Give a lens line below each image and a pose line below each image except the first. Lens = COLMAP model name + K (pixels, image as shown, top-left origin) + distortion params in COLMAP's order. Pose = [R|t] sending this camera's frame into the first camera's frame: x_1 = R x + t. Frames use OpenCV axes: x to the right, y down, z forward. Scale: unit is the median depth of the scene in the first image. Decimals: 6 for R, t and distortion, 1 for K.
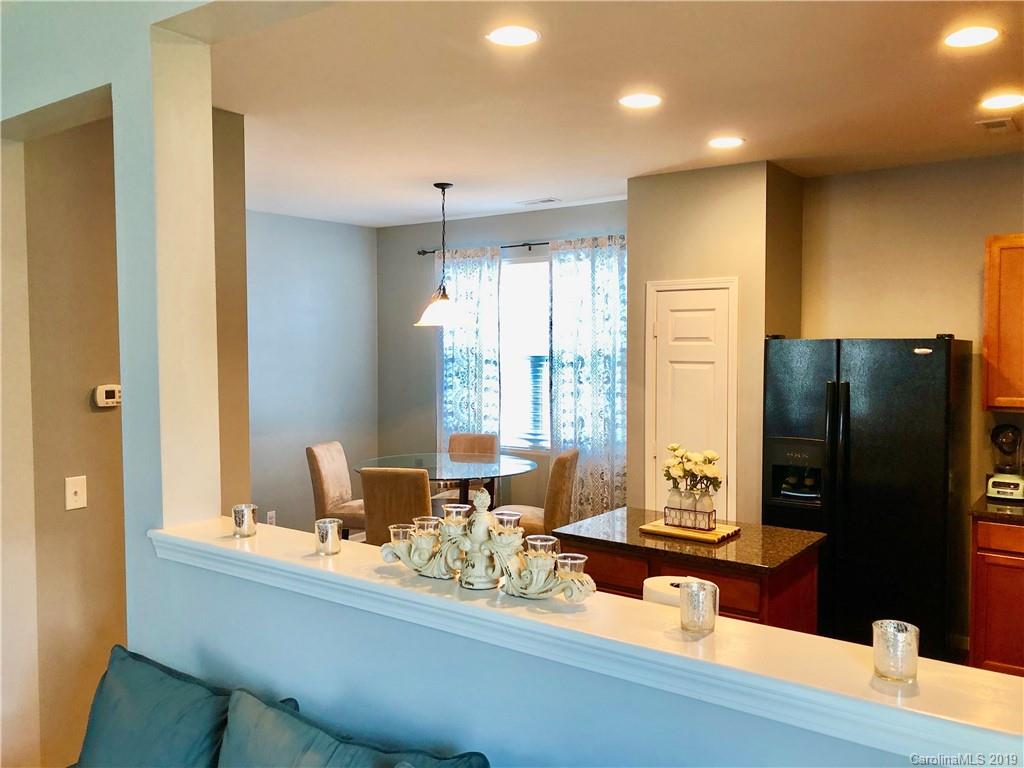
lens RADIAL K [[845.1, 0, 512.9], [0, 845.1, 378.1], [0, 0, 1]] dist [0.038340, -0.027470]
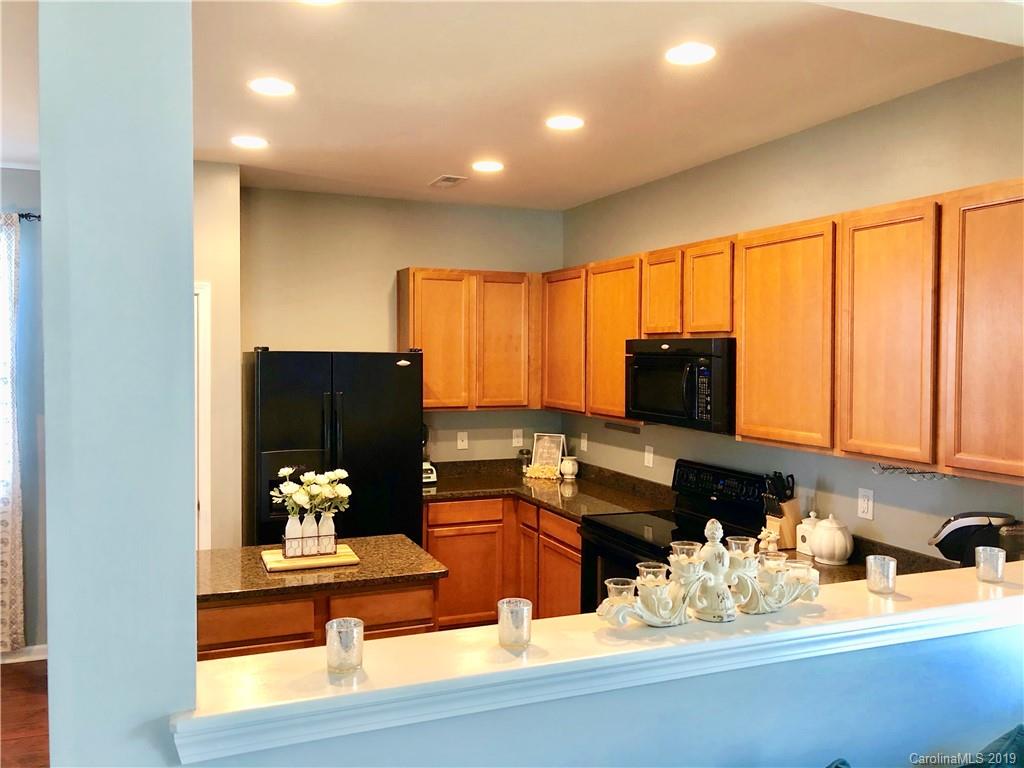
lens RADIAL K [[845.1, 0, 502.5], [0, 845.1, 367.1], [0, 0, 1]] dist [0.038340, -0.027470]
pose [[0.519261, -0.015309, 0.854478, -0.358657], [0.029313, 0.999570, 0.000095, -0.019015], [-0.854113, 0.024998, 0.519487, 0.245707]]
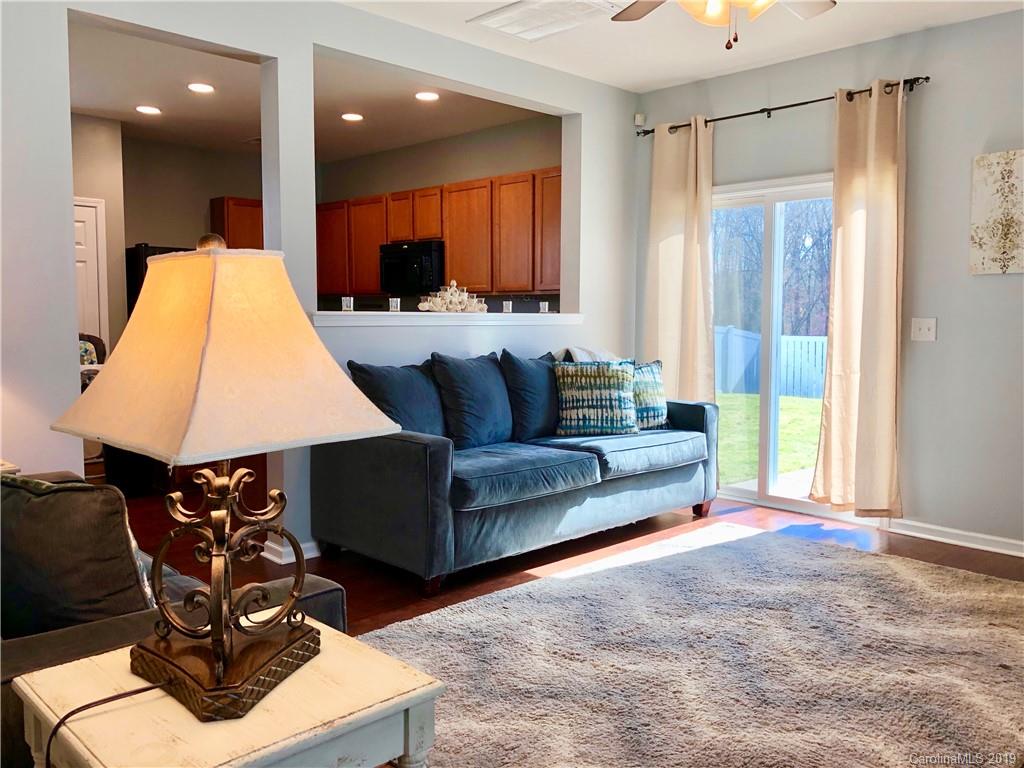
lens RADIAL K [[845.1, 0, 505.3], [0, 845.1, 374.0], [0, 0, 1]] dist [0.038340, -0.027470]
pose [[0.161864, -0.075354, 0.983932, -1.013404], [0.037037, 0.996842, 0.070250, 0.090677], [-0.986118, 0.025071, 0.164144, 0.129184]]
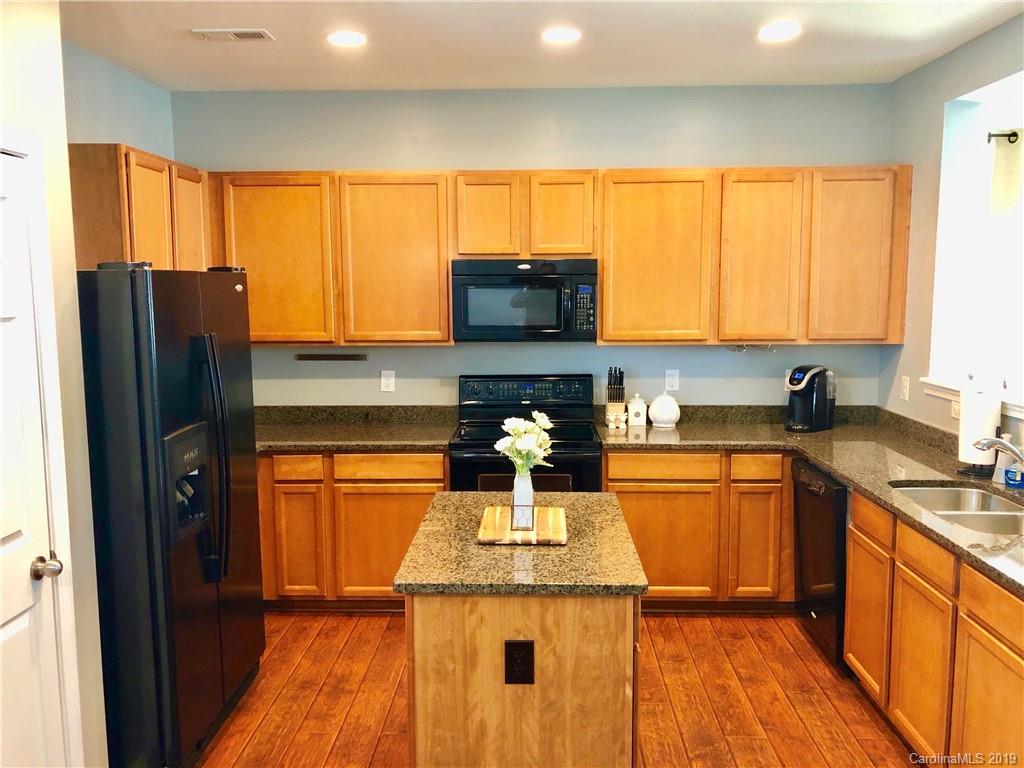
lens RADIAL K [[845.1, 0, 511.1], [0, 845.1, 383.5], [0, 0, 1]] dist [0.038340, -0.027470]
pose [[-0.577710, -0.097356, 0.810415, -0.286927], [0.036731, 0.988755, 0.144964, -0.042273], [-0.815415, 0.113515, -0.567637, 1.073106]]
